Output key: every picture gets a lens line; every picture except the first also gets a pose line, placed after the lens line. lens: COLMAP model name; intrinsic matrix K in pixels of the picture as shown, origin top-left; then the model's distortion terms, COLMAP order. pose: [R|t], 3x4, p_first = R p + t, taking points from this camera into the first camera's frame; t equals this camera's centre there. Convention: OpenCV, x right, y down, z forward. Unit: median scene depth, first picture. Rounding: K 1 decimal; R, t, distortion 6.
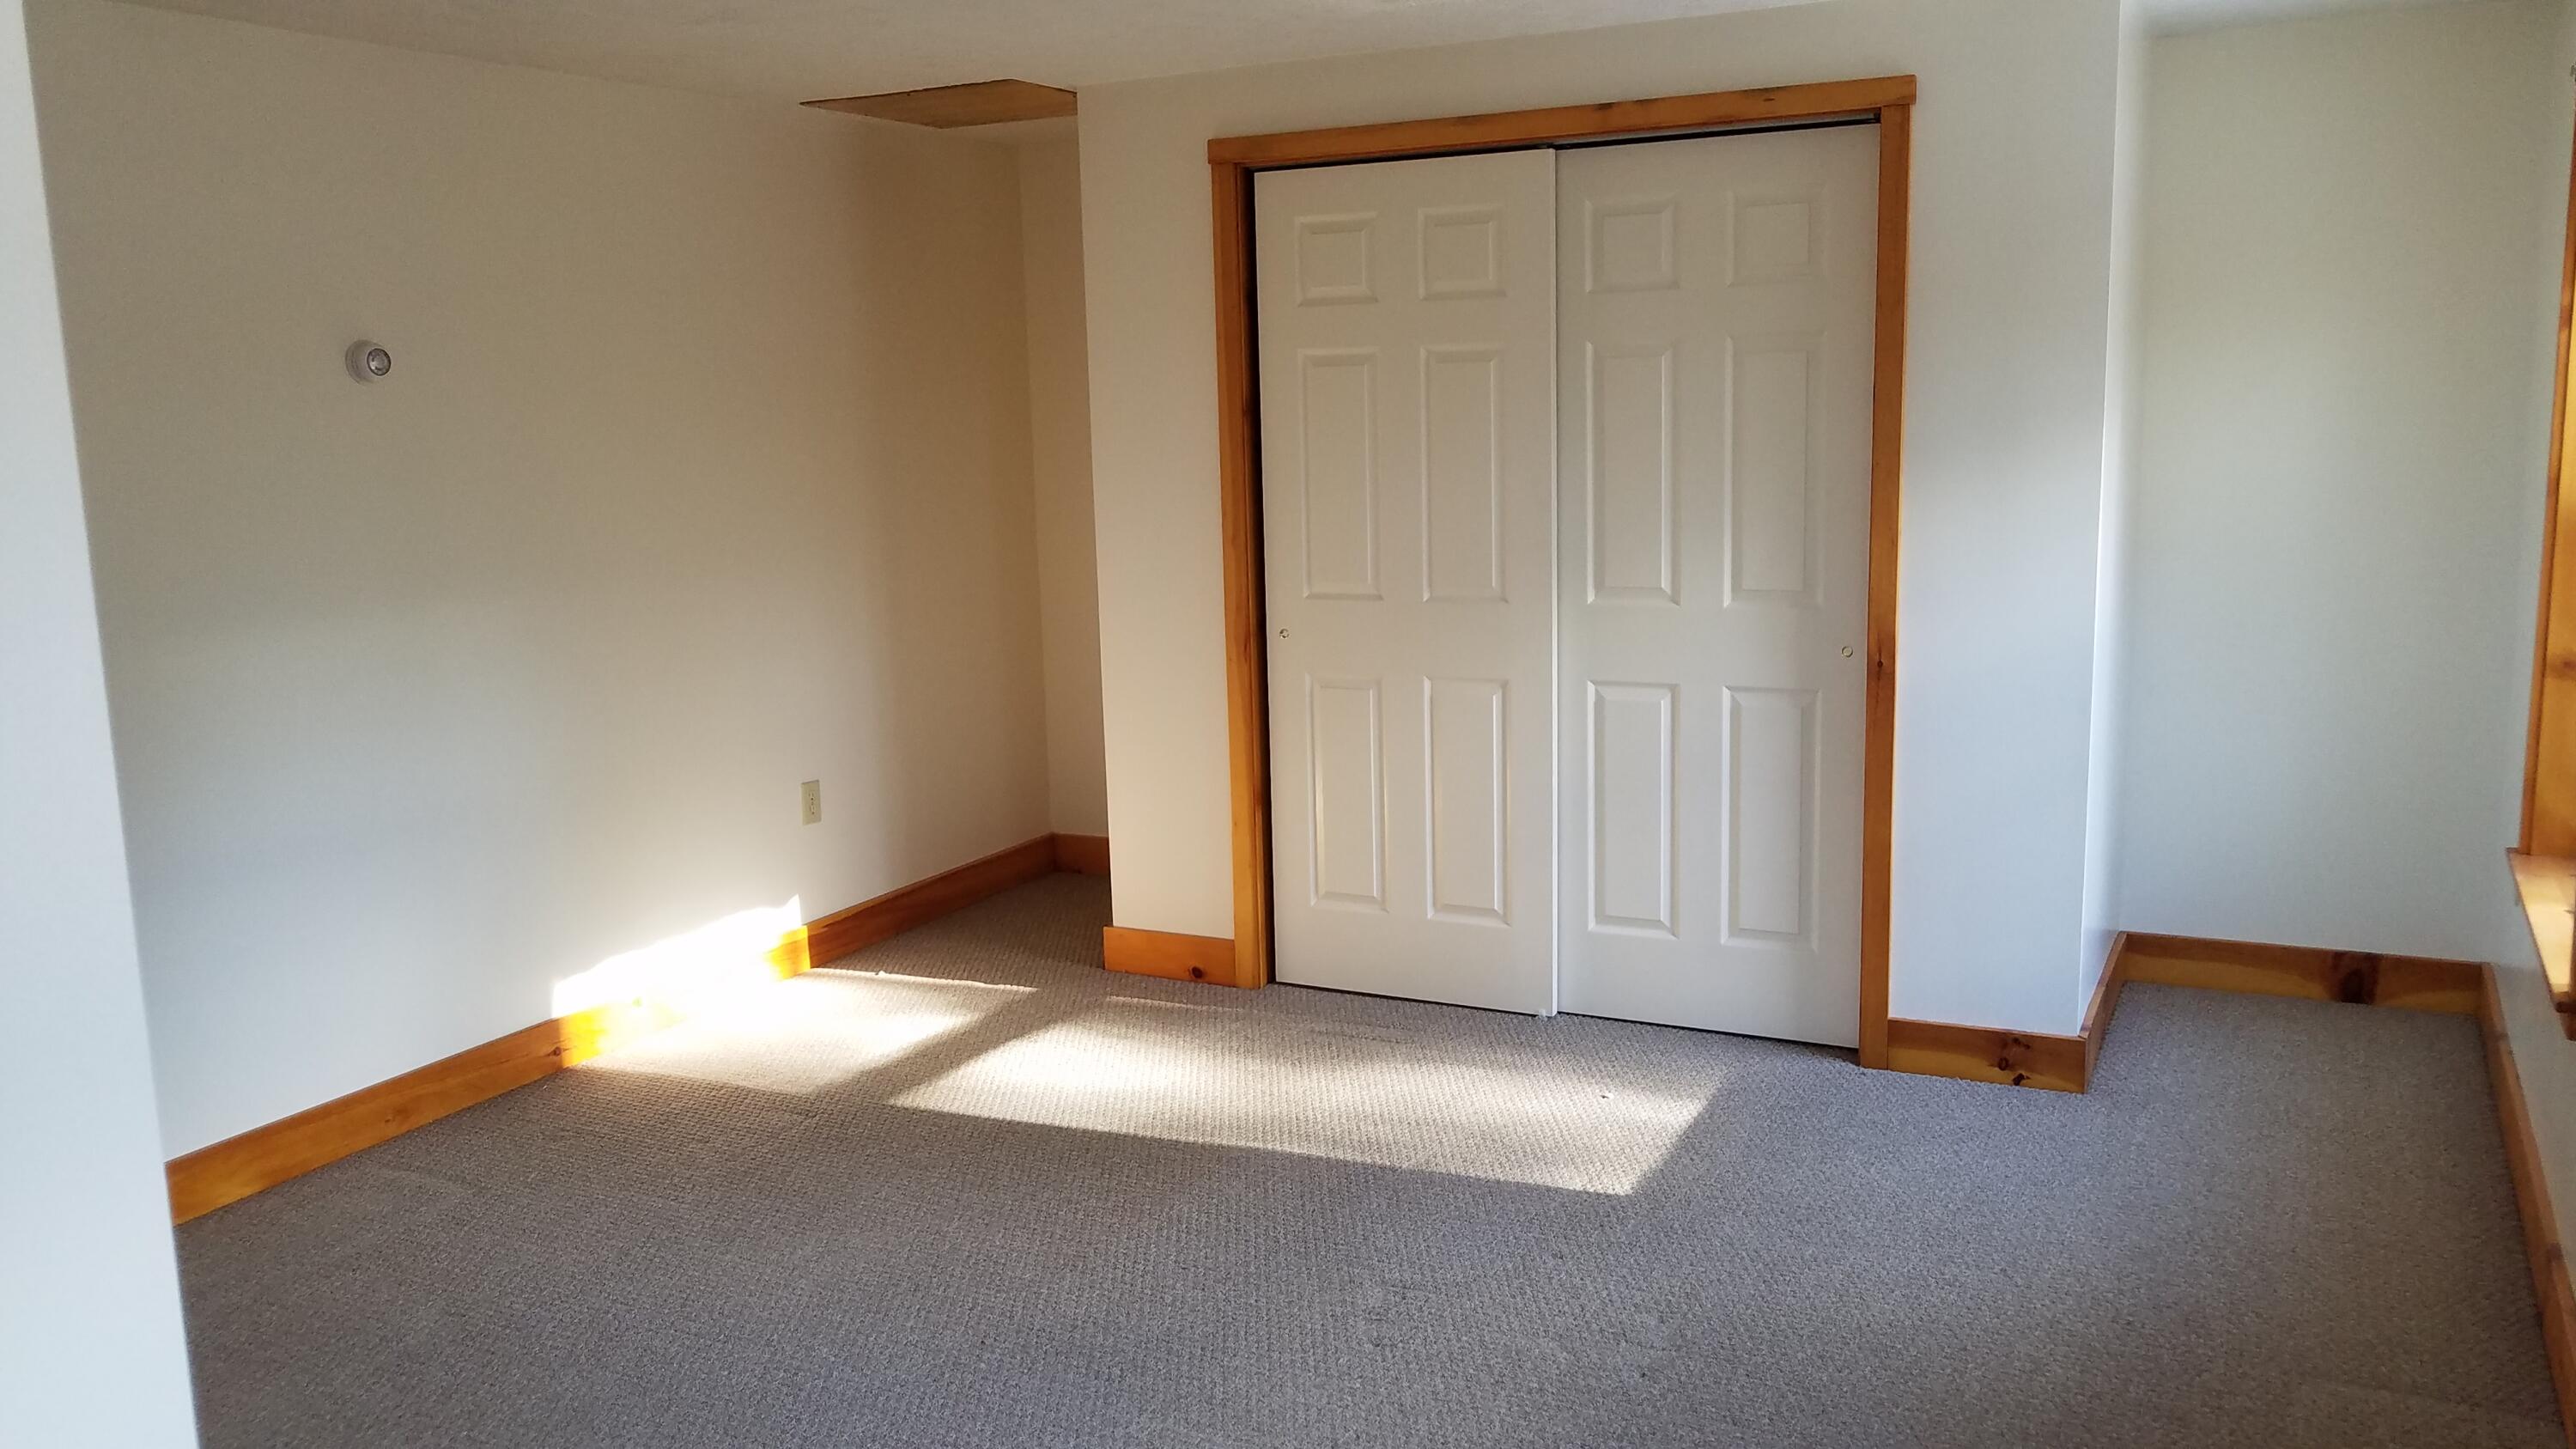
lens RADIAL K [[2046.4, 0, 1288.0], [0, 2046.4, 724.5], [0, 0, 1]] dist [0.004458, -0.002322]
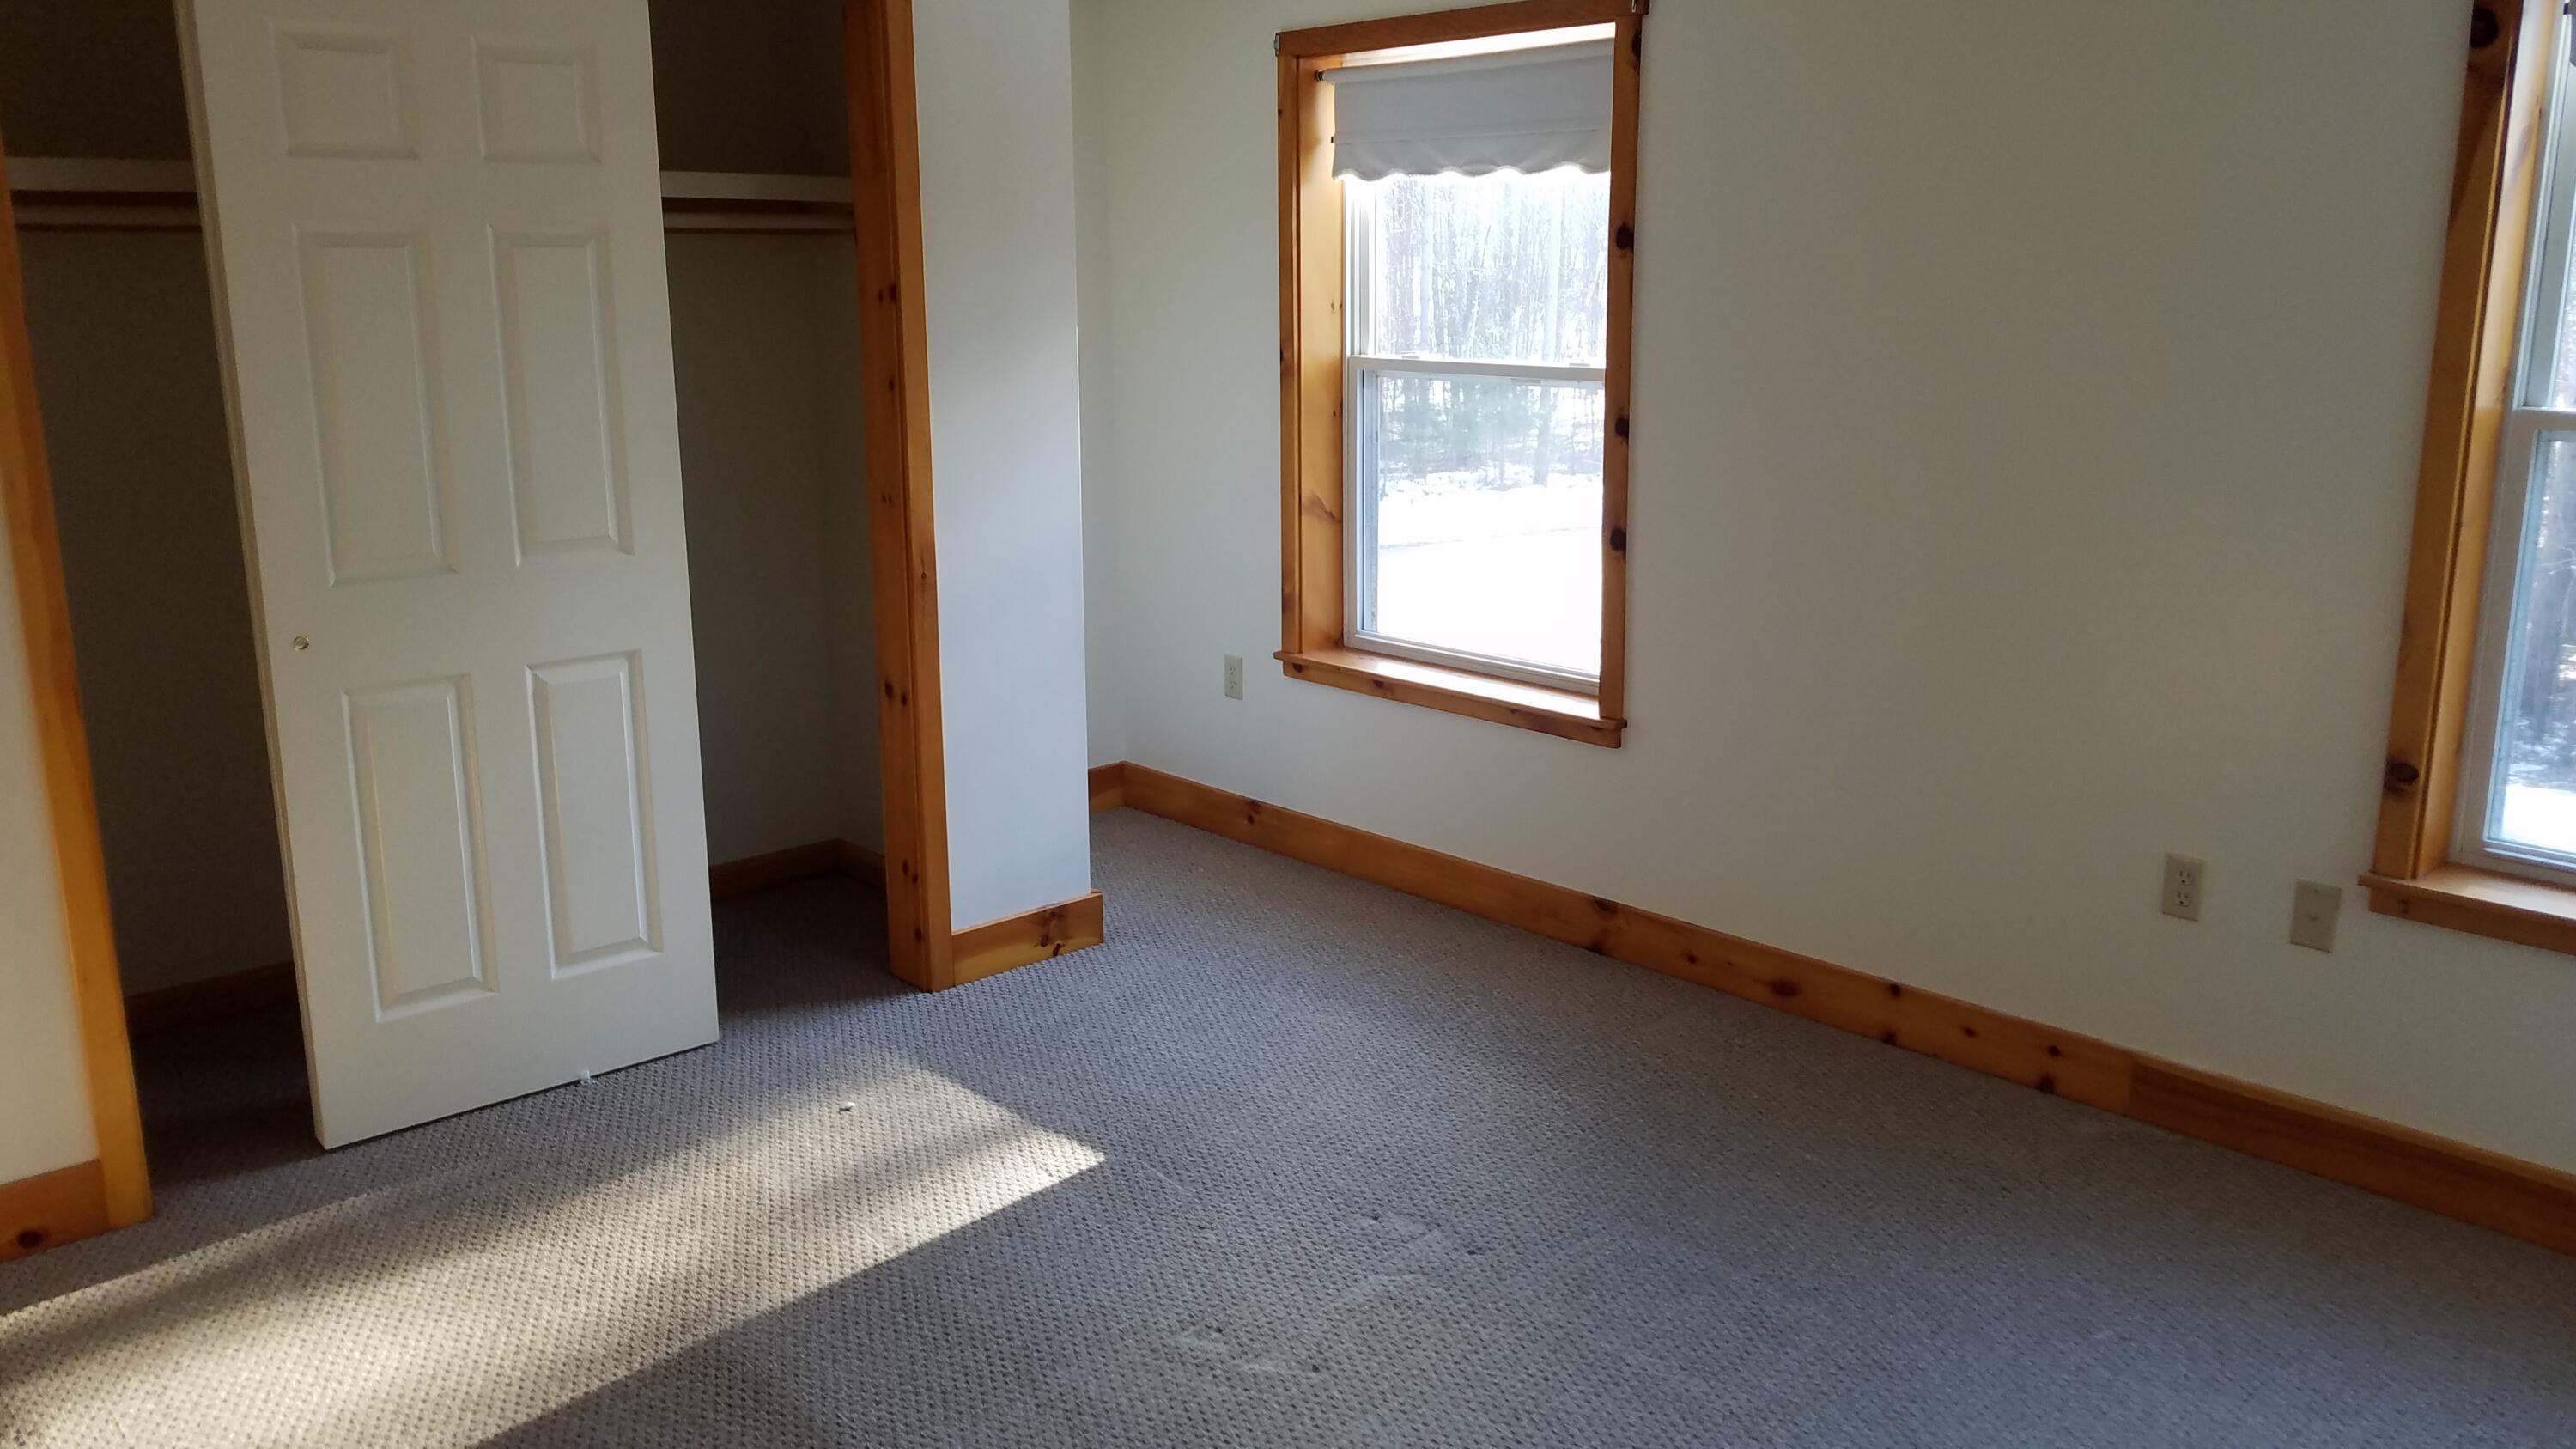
lens RADIAL K [[2046.4, 0, 1288.0], [0, 2046.4, 724.5], [0, 0, 1]] dist [0.004458, -0.002322]
pose [[0.328180, -0.187918, 0.925735, -0.558943], [0.147946, 0.978143, 0.146109, -0.077326], [-0.932958, 0.089009, 0.348808, 0.507193]]
